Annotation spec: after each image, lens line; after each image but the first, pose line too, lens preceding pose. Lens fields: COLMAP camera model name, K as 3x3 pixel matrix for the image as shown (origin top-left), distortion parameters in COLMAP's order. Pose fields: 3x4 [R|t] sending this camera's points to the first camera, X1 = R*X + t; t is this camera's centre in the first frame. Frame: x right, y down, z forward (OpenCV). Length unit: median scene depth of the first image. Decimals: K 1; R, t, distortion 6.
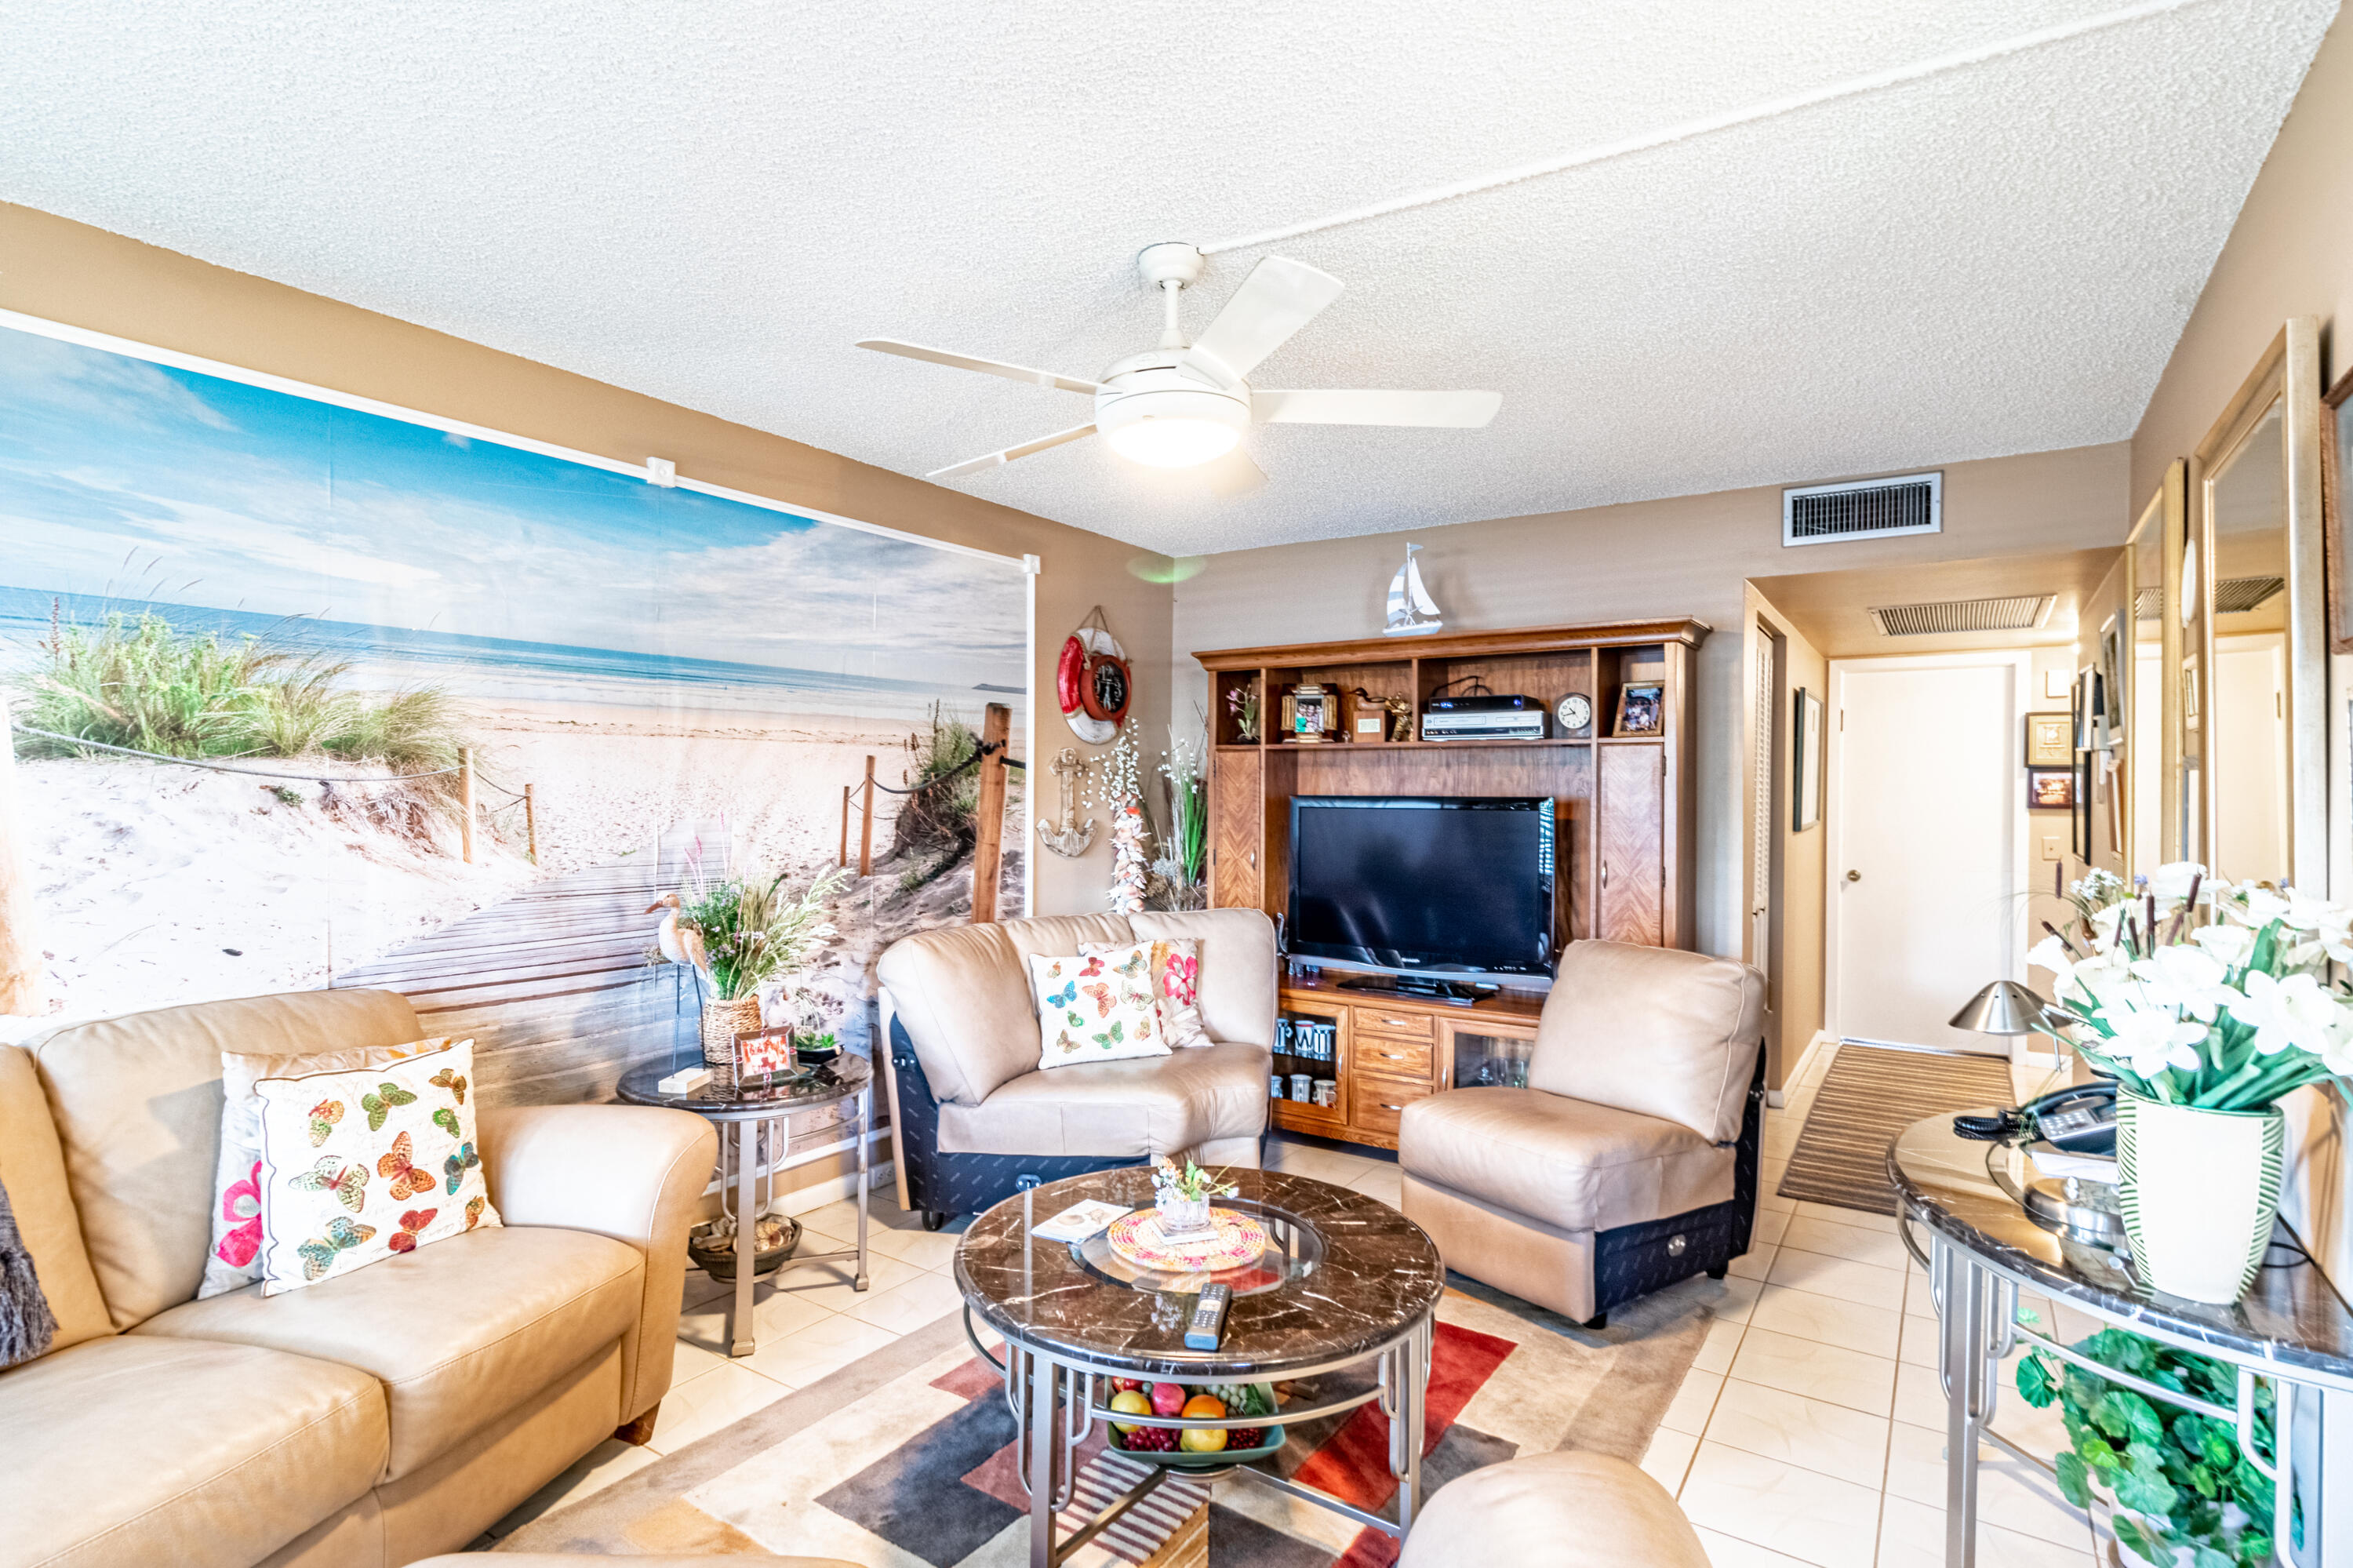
lens RADIAL K [[1131.0, 0, 1201.1], [0, 1131.0, 792.9], [0, 0, 1]] dist [0.000961, 0.001408]
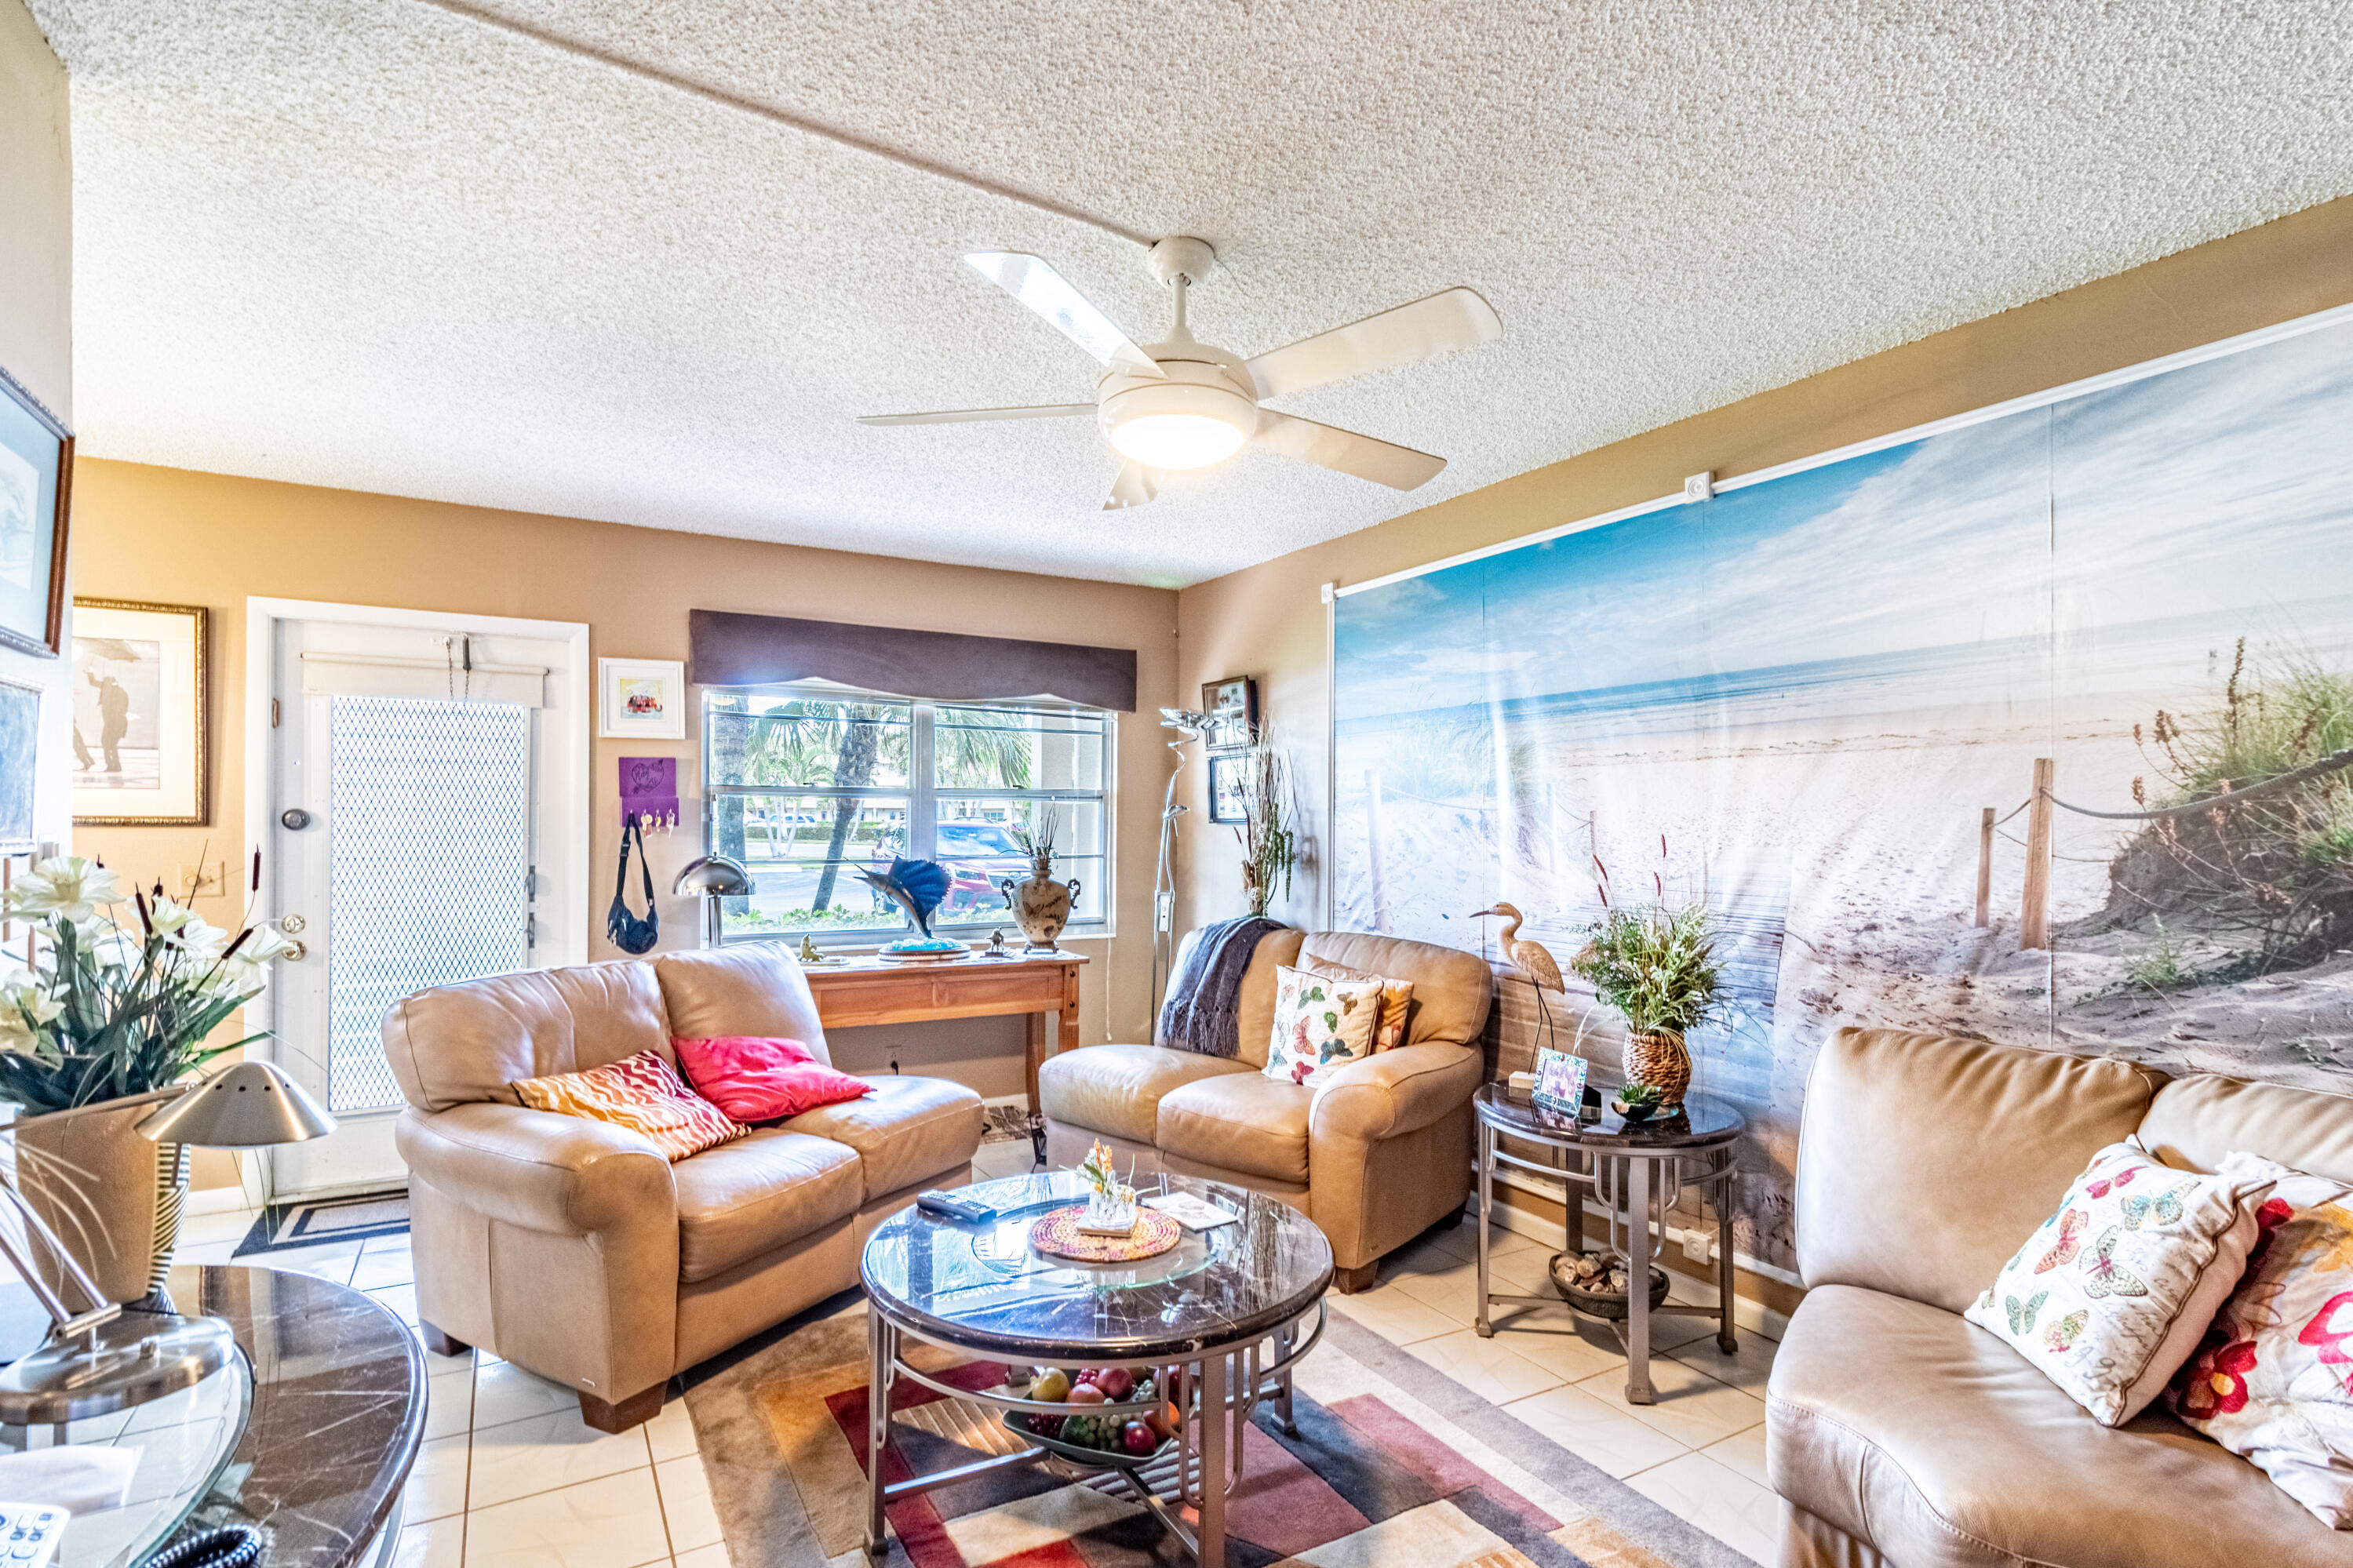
lens RADIAL K [[1130.8, 0, 1131.4], [0, 1130.8, 831.2], [0, 0, 1]] dist [0.000961, 0.001408]
pose [[-0.466404, -0.001448, -0.884571, 0.540846], [-0.009643, 0.999948, 0.003447, 0.010949], [0.884519, 0.010138, -0.466394, 0.912250]]
